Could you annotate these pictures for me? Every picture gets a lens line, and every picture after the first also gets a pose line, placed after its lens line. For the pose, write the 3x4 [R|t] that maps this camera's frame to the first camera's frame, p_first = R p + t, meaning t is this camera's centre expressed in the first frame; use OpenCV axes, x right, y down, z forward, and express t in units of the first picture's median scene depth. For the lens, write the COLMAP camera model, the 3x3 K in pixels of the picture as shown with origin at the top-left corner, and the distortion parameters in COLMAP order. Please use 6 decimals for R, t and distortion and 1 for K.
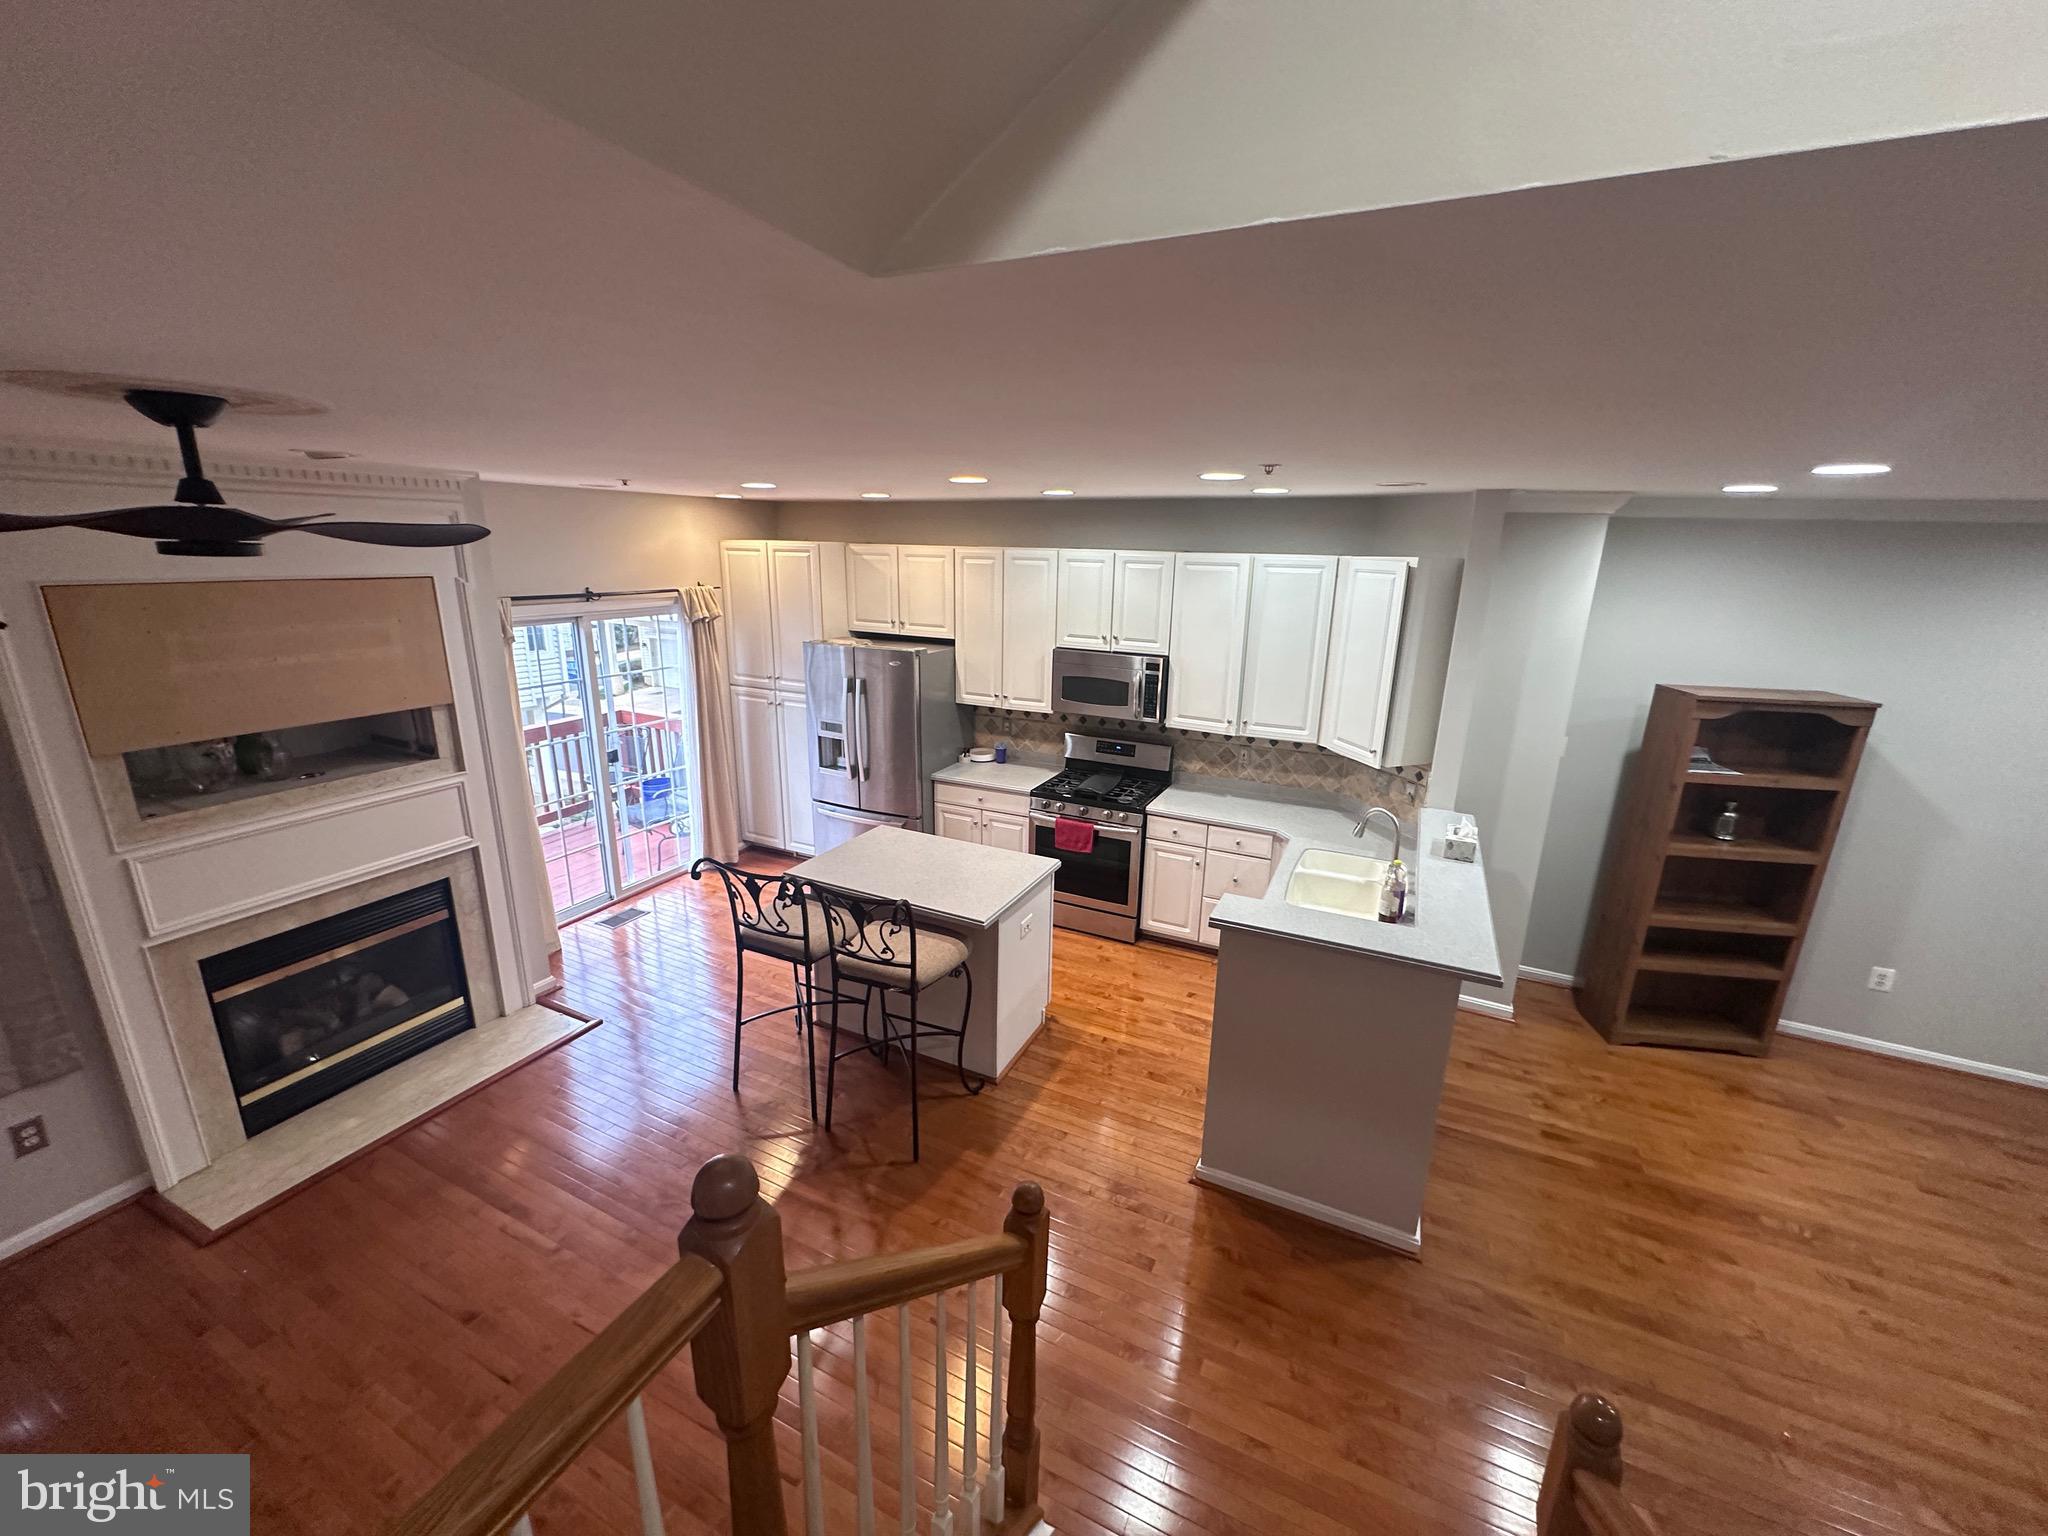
lens RADIAL K [[819.1, 0, 1024.7], [0, 819.1, 769.2], [0, 0, 1]] dist [-0.000161, 0.000088]
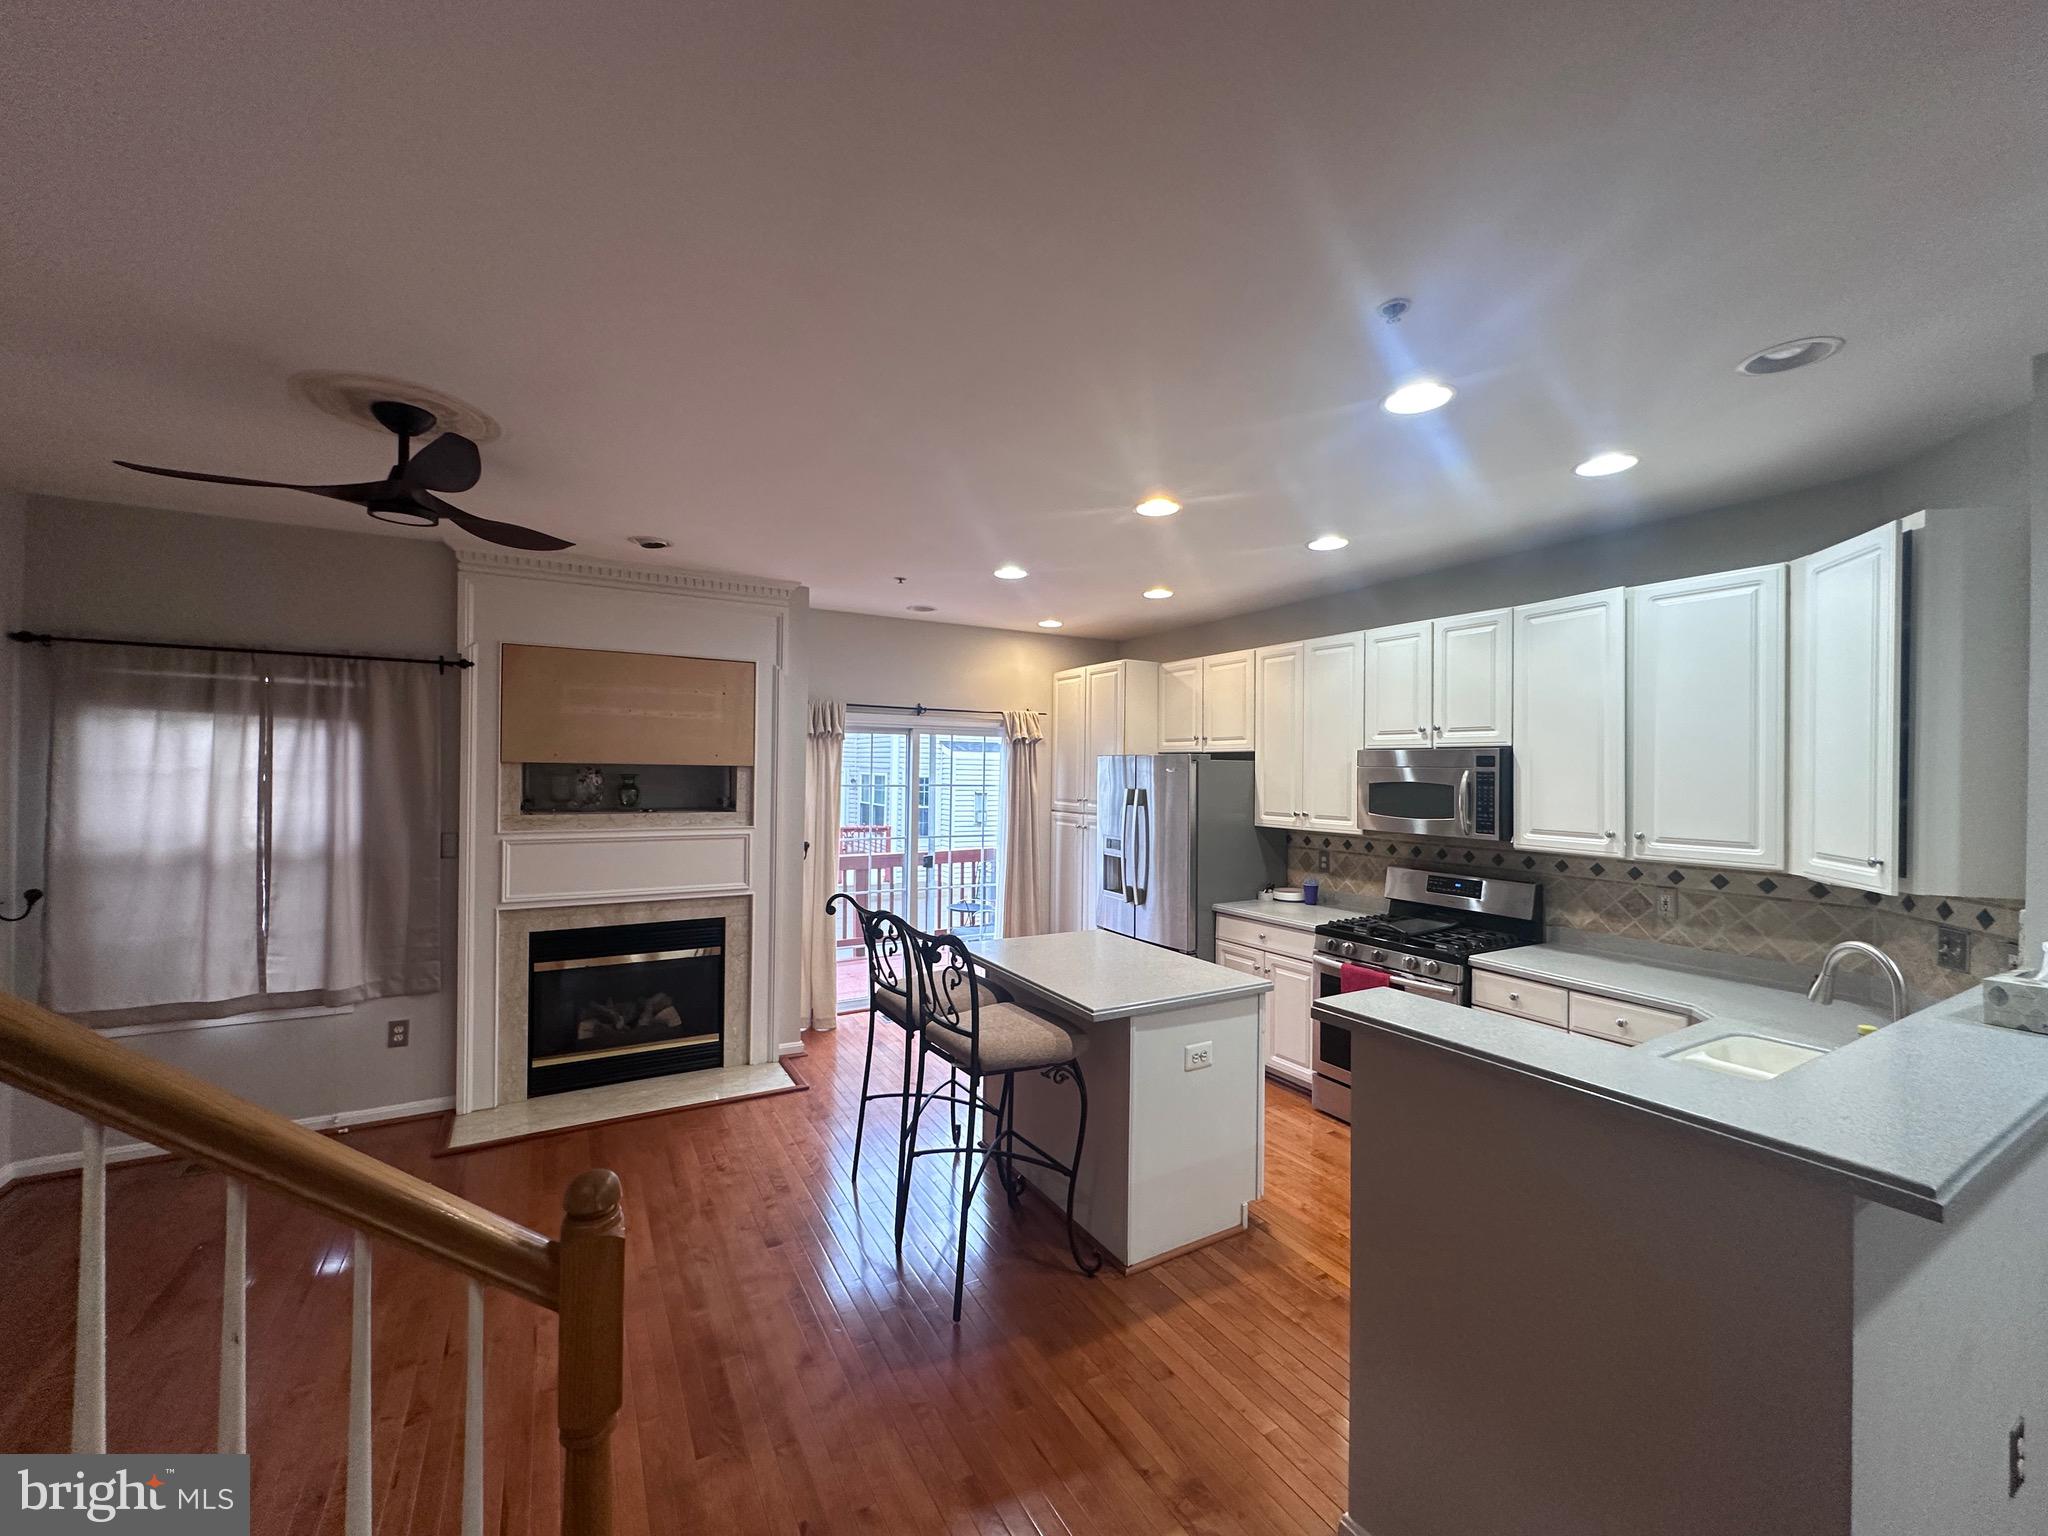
lens RADIAL K [[819.1, 0, 1025.6], [0, 819.1, 769.1], [0, 0, 1]] dist [-0.000161, 0.000088]
pose [[0.827561, -0.009701, -0.561292, 0.278002], [-0.146619, 0.961412, -0.232789, 0.134275], [0.541891, 0.274943, 0.794204, 0.257665]]
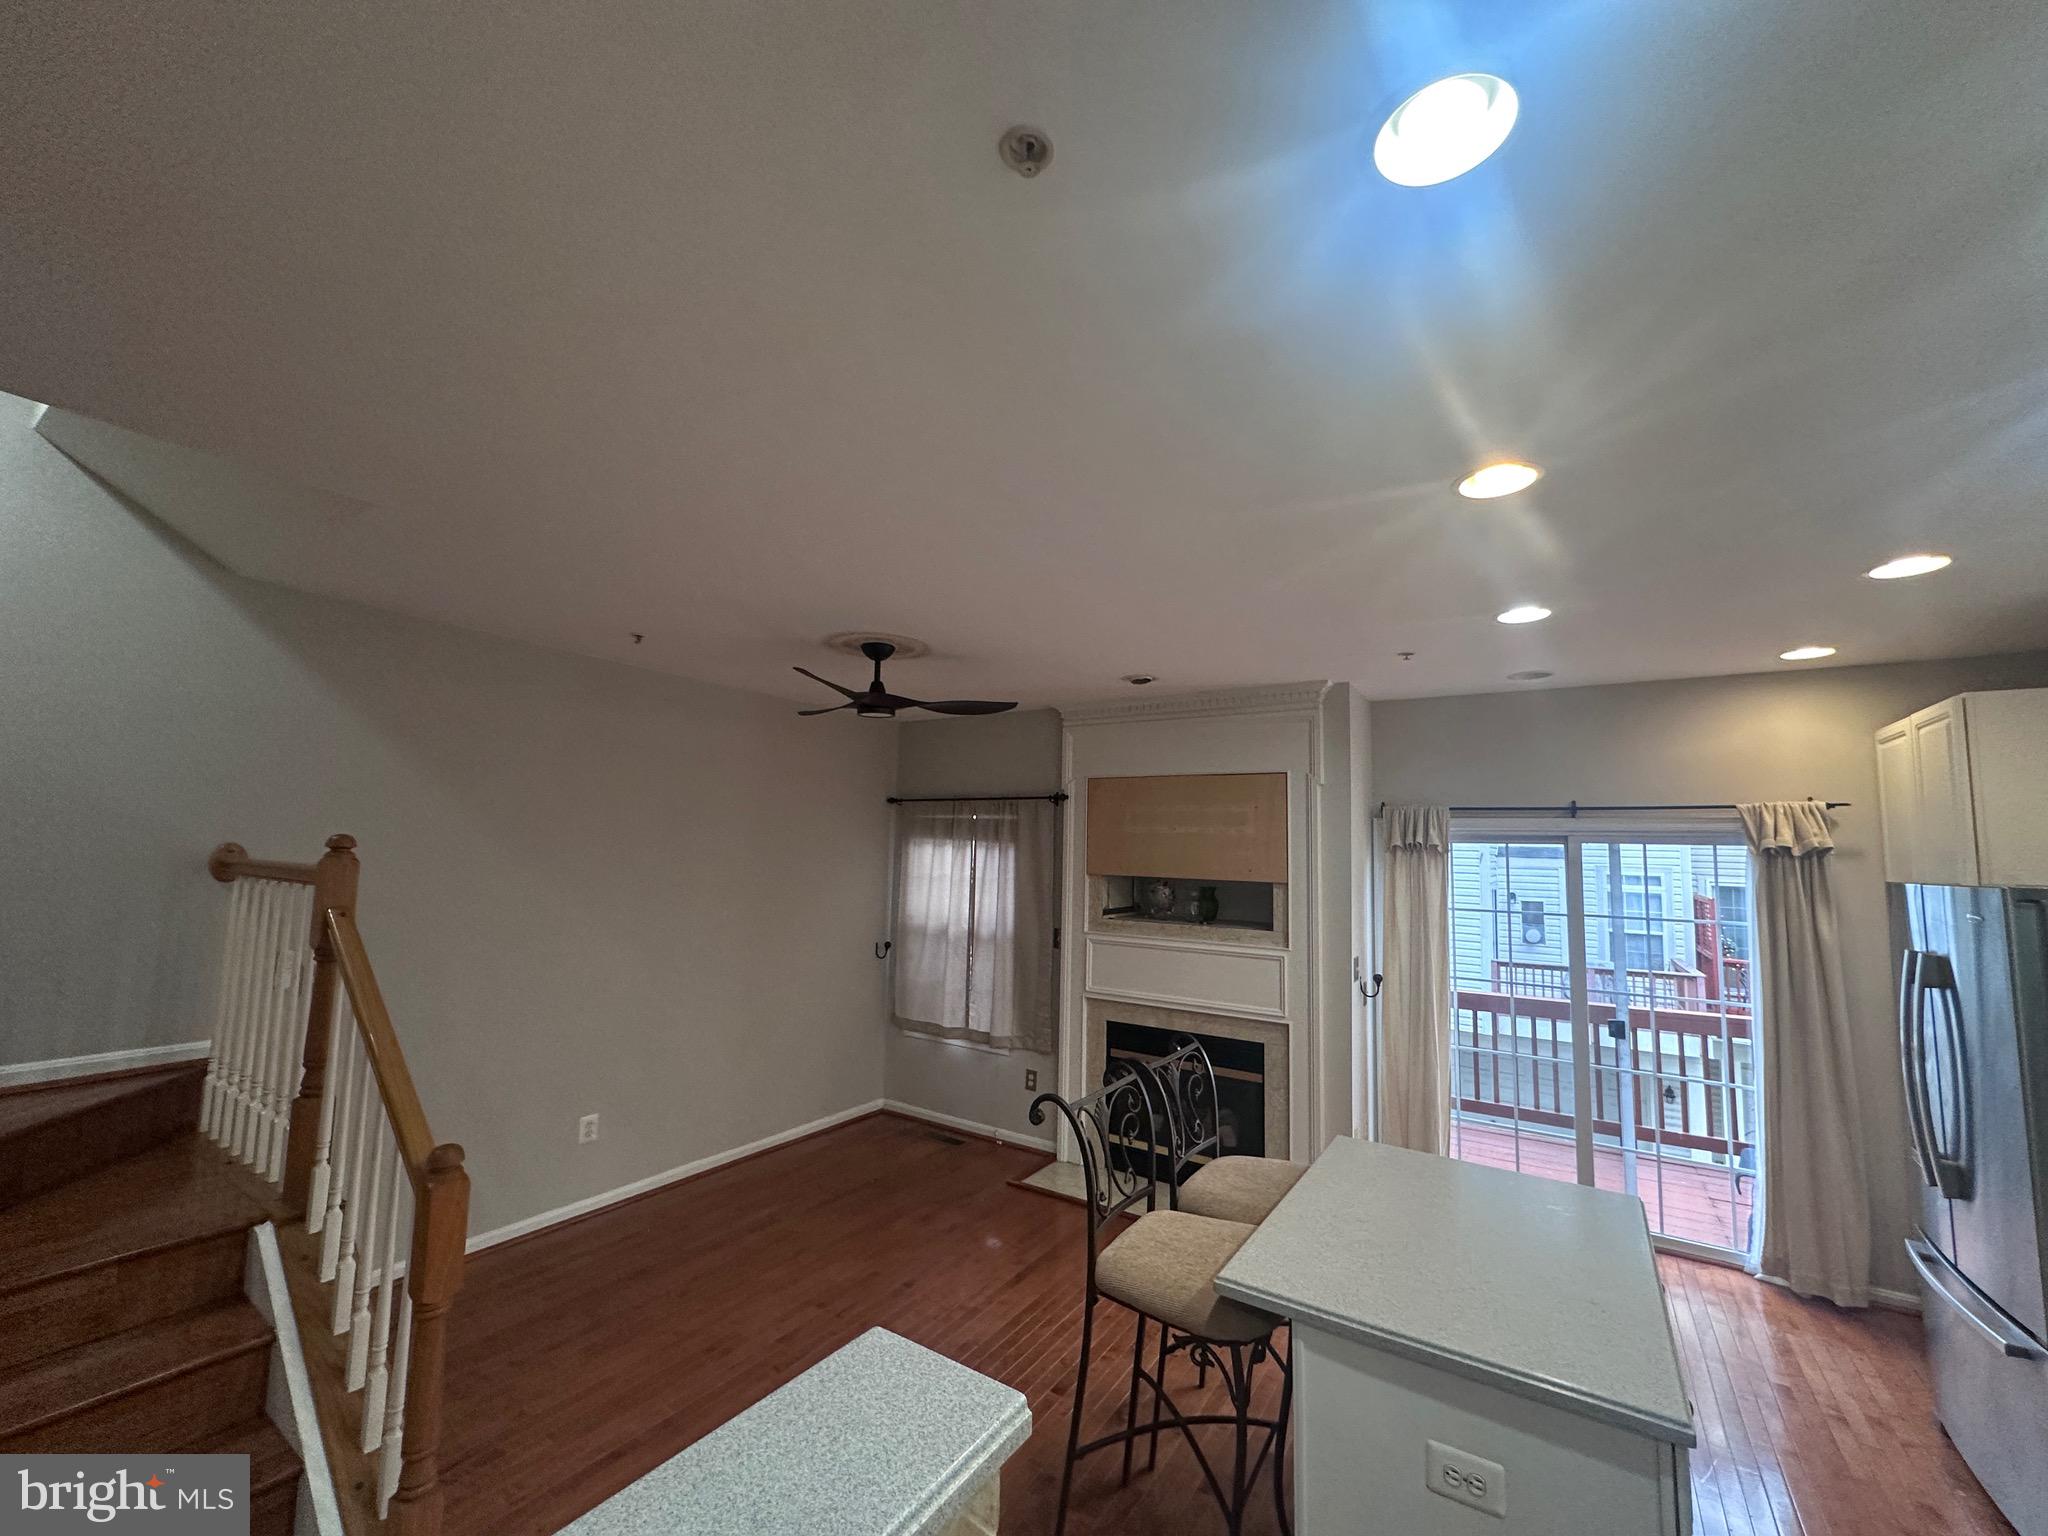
lens RADIAL K [[819.1, 0, 1025.5], [0, 819.1, 770.3], [0, 0, 1]] dist [-0.000161, 0.000088]
pose [[-0.124360, -0.121466, -0.984774, 0.430689], [-0.292342, 0.952910, -0.080618, -0.031269], [0.948193, 0.277866, -0.154013, 0.748754]]
